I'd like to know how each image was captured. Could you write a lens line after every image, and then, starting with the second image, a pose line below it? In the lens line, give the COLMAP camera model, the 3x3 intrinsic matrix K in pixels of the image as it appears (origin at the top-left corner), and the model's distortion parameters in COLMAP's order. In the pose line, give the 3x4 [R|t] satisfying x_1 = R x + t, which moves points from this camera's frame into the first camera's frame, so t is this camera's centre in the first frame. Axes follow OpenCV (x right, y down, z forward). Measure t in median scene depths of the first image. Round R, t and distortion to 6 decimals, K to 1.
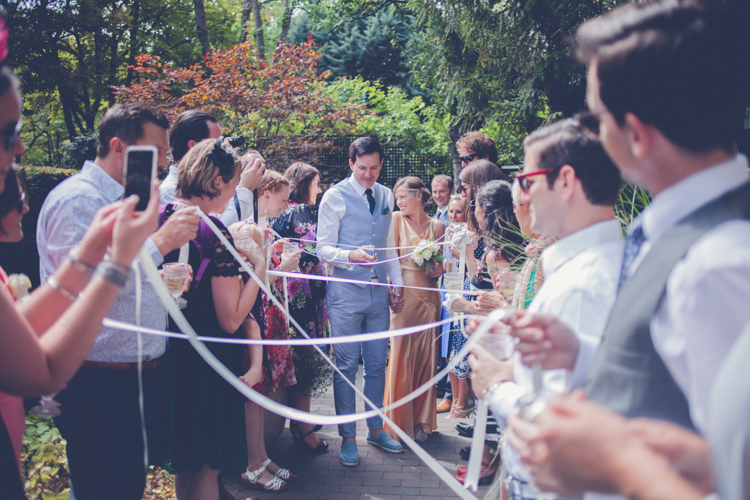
lens RADIAL K [[733.7, 0, 375.0], [0, 733.7, 250.0], [0, 0, 1]] dist [-0.040176, -0.002522]
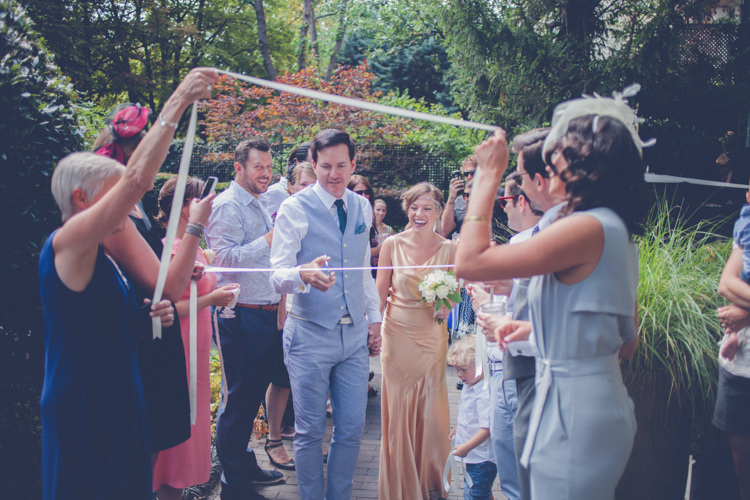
lens RADIAL K [[733.7, 0, 375.0], [0, 733.7, 250.0], [0, 0, 1]] dist [-0.040176, -0.002522]
pose [[0.998105, 0.025557, -0.055984, -0.000161], [-0.025527, 0.999673, 0.001258, 0.005764], [0.055998, 0.000173, 0.998431, -0.145884]]
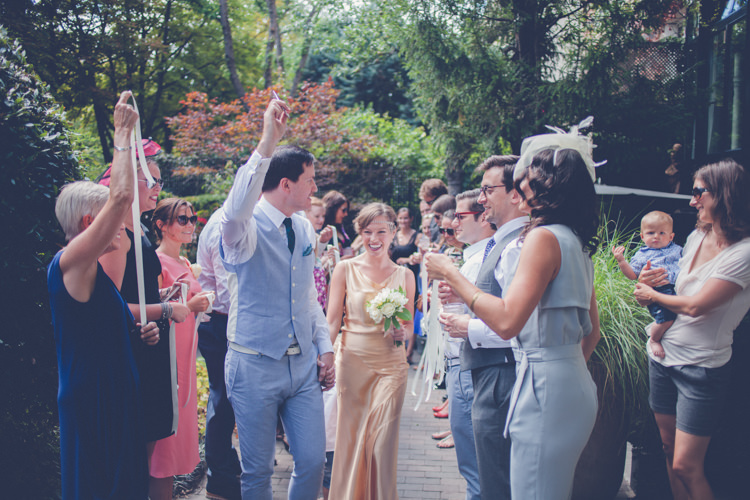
lens RADIAL K [[733.7, 0, 375.0], [0, 733.7, 250.0], [0, 0, 1]] dist [-0.040176, -0.002522]
pose [[0.999860, 0.014199, -0.008822, -0.001025], [-0.014307, 0.999821, -0.012381, 0.004636], [0.008645, 0.012505, 0.999884, -0.186709]]
